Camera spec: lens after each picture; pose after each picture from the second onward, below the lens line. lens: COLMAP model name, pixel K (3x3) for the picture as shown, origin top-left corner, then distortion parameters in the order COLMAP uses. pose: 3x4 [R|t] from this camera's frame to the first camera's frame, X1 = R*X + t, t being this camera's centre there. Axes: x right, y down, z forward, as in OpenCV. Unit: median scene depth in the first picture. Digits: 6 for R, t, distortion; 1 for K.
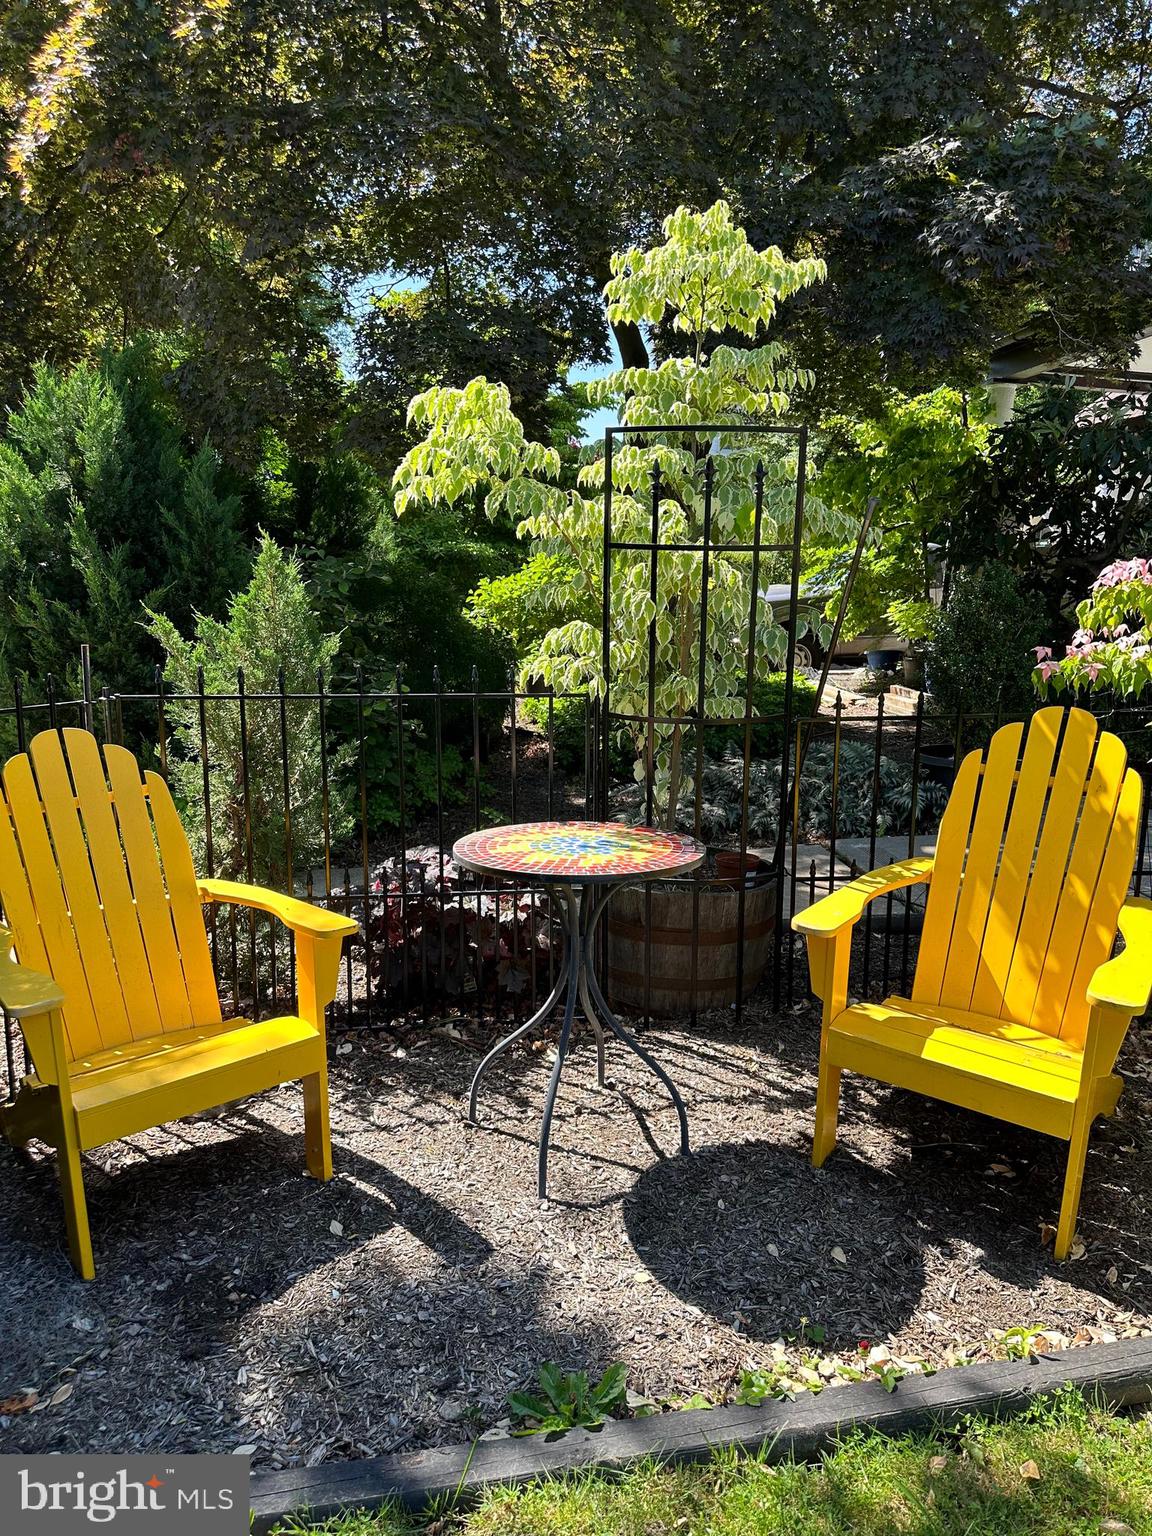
lens RADIAL K [[1059.3, 0, 576.0], [0, 1059.3, 768.0], [0, 0, 1]] dist [0.004180, -0.031645]
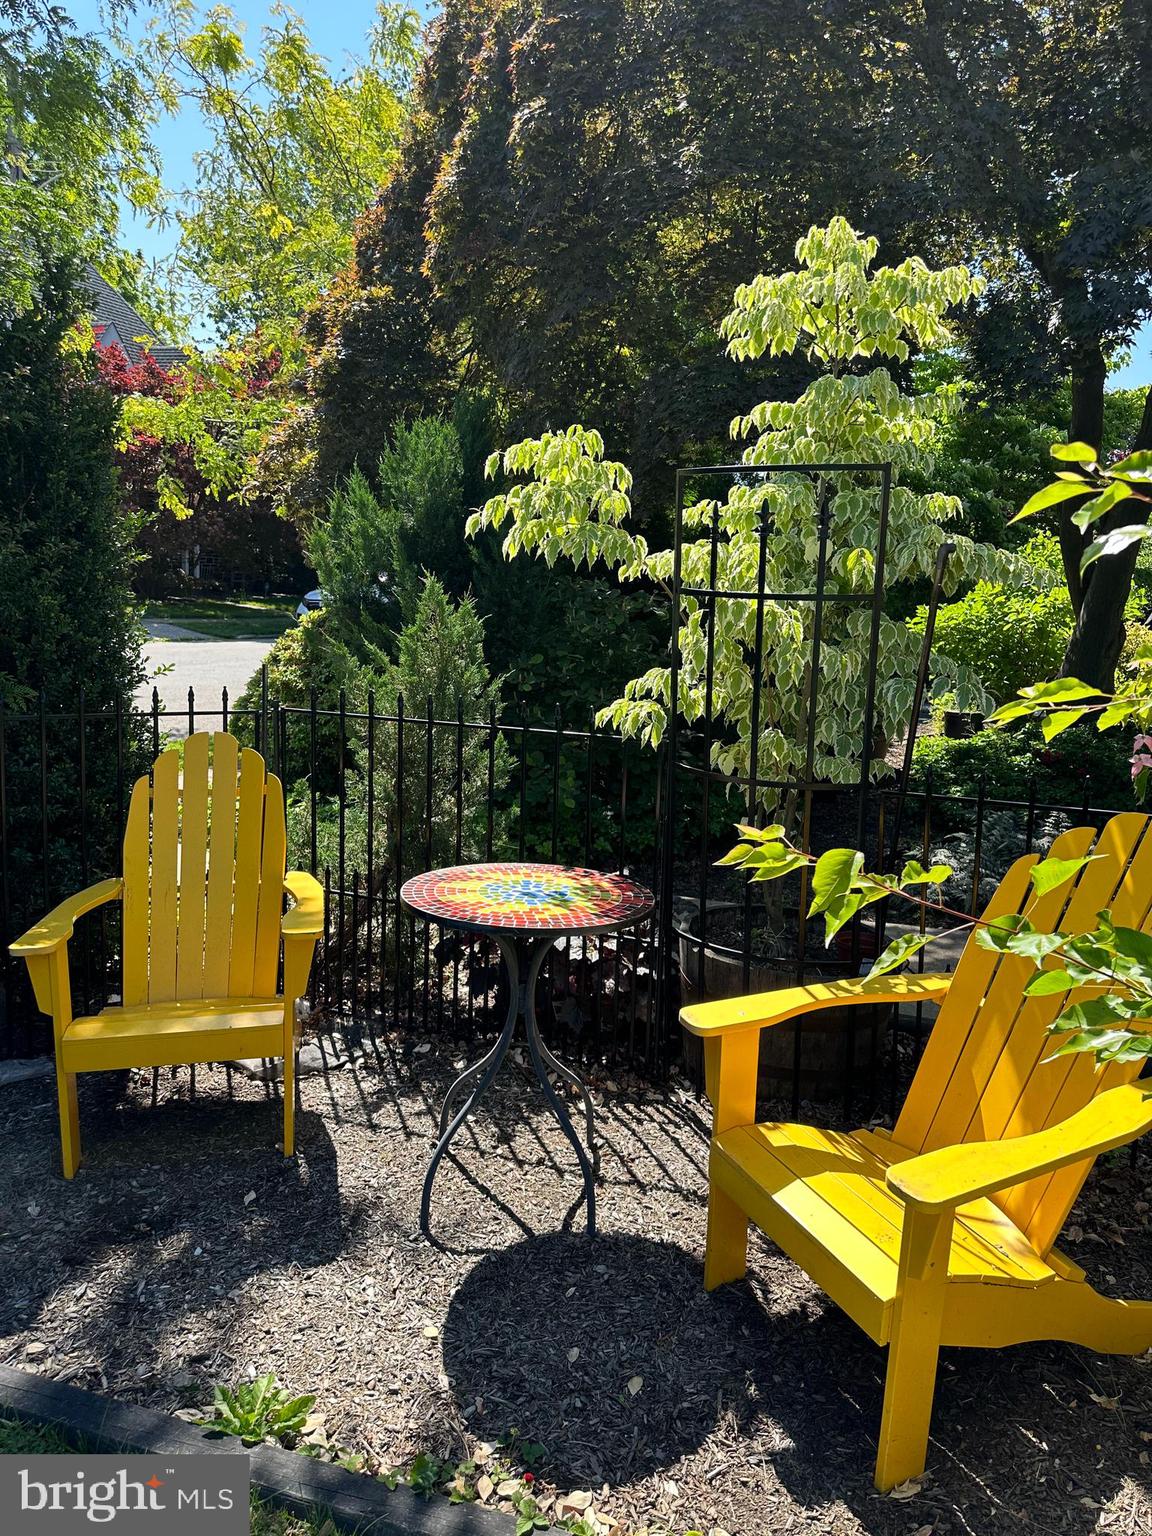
lens RADIAL K [[1059.3, 0, 576.0], [0, 1059.3, 768.0], [0, 0, 1]] dist [0.004180, -0.031645]
pose [[0.880364, 0.097745, -0.464118, 0.481813], [-0.108458, 0.994094, 0.003630, -0.050707], [0.461732, 0.047142, 0.885766, 0.131334]]
